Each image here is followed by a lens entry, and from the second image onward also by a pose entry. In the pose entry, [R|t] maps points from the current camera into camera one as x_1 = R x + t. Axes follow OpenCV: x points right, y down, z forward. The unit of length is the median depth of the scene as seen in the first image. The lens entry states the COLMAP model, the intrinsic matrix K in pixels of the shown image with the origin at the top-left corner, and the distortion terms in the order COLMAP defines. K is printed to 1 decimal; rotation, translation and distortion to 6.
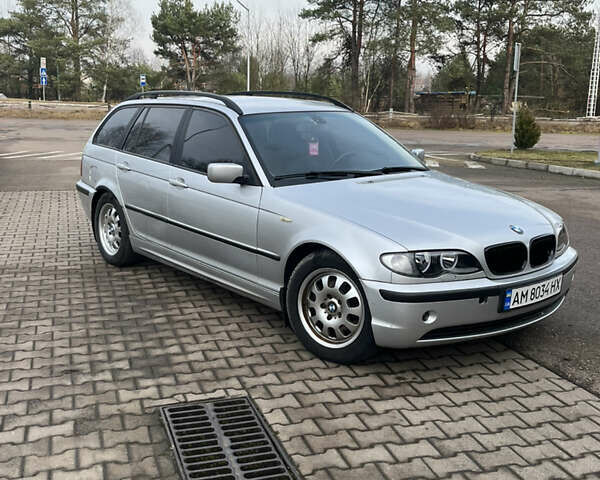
lens RADIAL K [[706.6, 0, 295.4], [0, 706.6, 237.3], [0, 0, 1]] dist [0.063884, -0.107714]
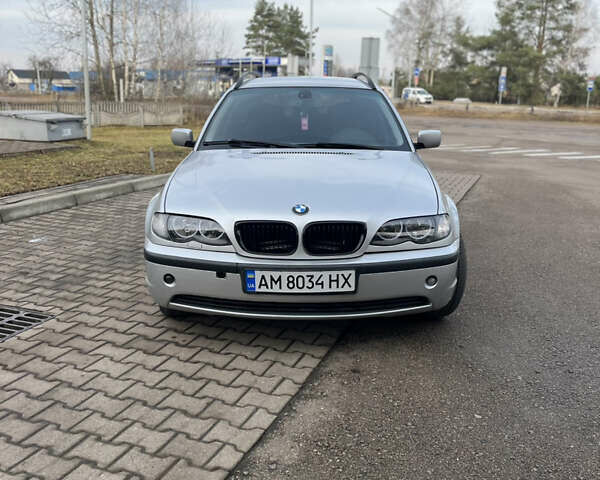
lens RADIAL K [[599.0, 0, 300.0], [0, 599.0, 240.0], [0, 0, 1]] dist [0.036651, -0.026829]
pose [[0.773817, 0.148805, -0.615682, 0.757816], [-0.130787, 0.988603, 0.074558, -0.027972], [0.619759, 0.022829, 0.784460, 0.400993]]
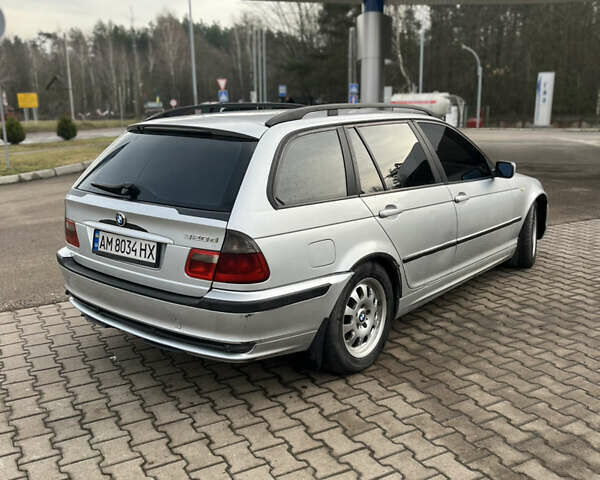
lens RADIAL K [[599.0, 0, 300.0], [0, 599.0, 240.0], [0, 0, 1]] dist [0.036651, -0.026829]
pose [[-0.213482, -0.217780, 0.952364, -1.143508], [0.207163, 0.942576, 0.261979, -0.354412], [-0.954730, 0.253223, -0.156107, 1.702898]]
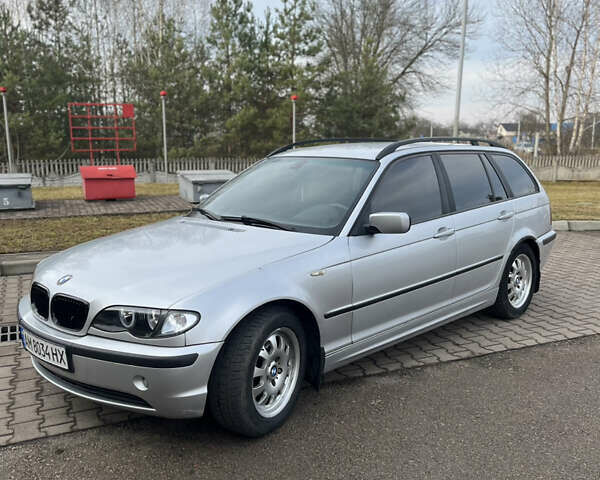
lens RADIAL K [[599.0, 0, 300.0], [0, 599.0, 240.0], [0, 0, 1]] dist [0.036651, -0.026829]
pose [[0.126855, 0.151696, -0.980253, 1.086004], [-0.201512, 0.971570, 0.124275, -0.215945], [0.971237, 0.181767, 0.153817, 1.137471]]
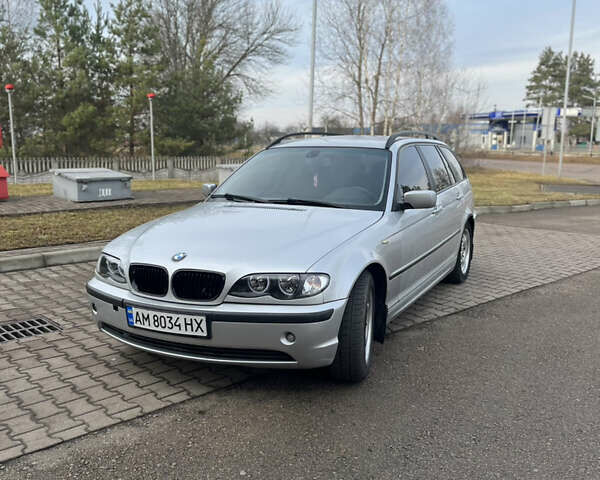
lens RADIAL K [[599.0, 0, 300.0], [0, 599.0, 240.0], [0, 0, 1]] dist [0.036651, -0.026829]
pose [[0.421864, 0.135867, -0.896421, 1.102962], [-0.184468, 0.980890, 0.061857, -0.114627], [0.887695, 0.139266, 0.438865, 0.757698]]
